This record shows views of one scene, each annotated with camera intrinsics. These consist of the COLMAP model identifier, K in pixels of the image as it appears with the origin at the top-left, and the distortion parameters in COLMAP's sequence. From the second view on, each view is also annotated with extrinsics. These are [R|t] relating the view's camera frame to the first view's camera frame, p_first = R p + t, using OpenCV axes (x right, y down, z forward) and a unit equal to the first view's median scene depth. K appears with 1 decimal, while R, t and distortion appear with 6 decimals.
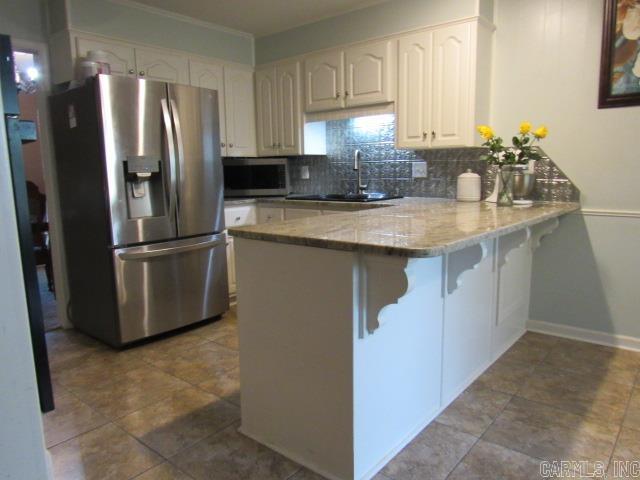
lens RADIAL K [[458.7, 0, 319.6], [0, 458.7, 238.9], [0, 0, 1]] dist [-0.024540, 0.005417]
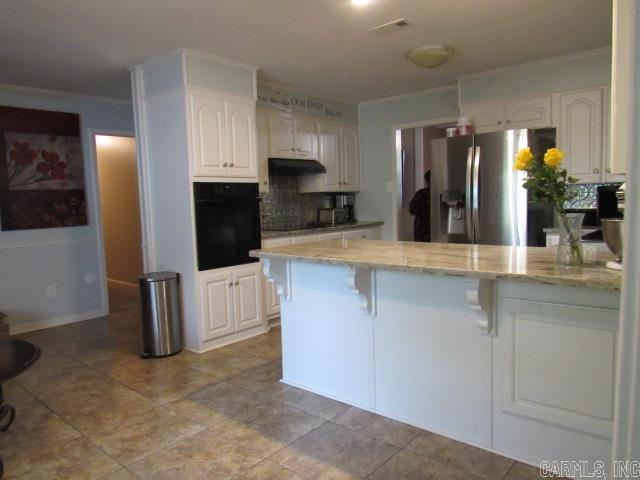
lens RADIAL K [[458.7, 0, 318.1], [0, 458.7, 239.4], [0, 0, 1]] dist [-0.024540, 0.005417]
pose [[-0.018948, 0.106059, -0.994179, 1.455425], [-0.124308, 0.986393, 0.107597, -0.182726], [0.992063, 0.125623, -0.005506, 0.849420]]
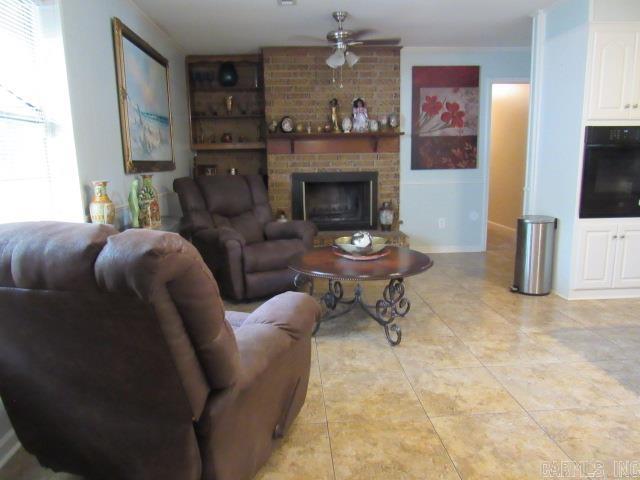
lens RADIAL K [[458.7, 0, 320.6], [0, 458.7, 239.8], [0, 0, 1]] dist [-0.024540, 0.005417]
pose [[-0.723521, 0.151165, -0.673548, 1.602803], [-0.077827, 0.951644, 0.297180, -0.174178], [0.685901, 0.267436, -0.676770, 0.915009]]
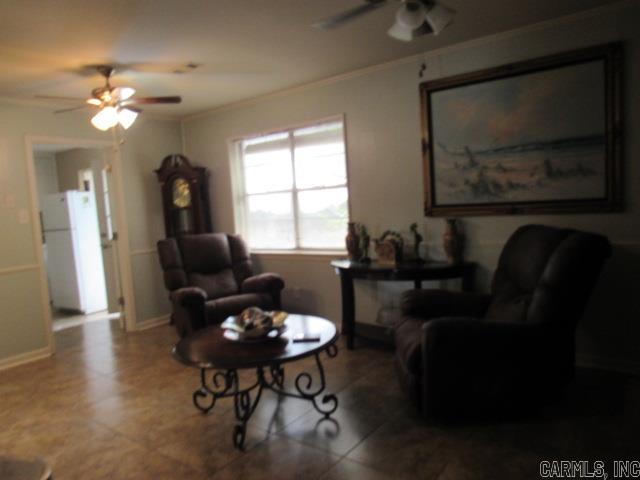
lens RADIAL K [[458.7, 0, 321.0], [0, 458.7, 237.2], [0, 0, 1]] dist [-0.024540, 0.005417]
pose [[-0.053223, -0.051365, 0.997261, -0.776062], [0.223003, 0.972844, 0.062009, -0.008450], [-0.973364, 0.225692, -0.040323, -0.173769]]
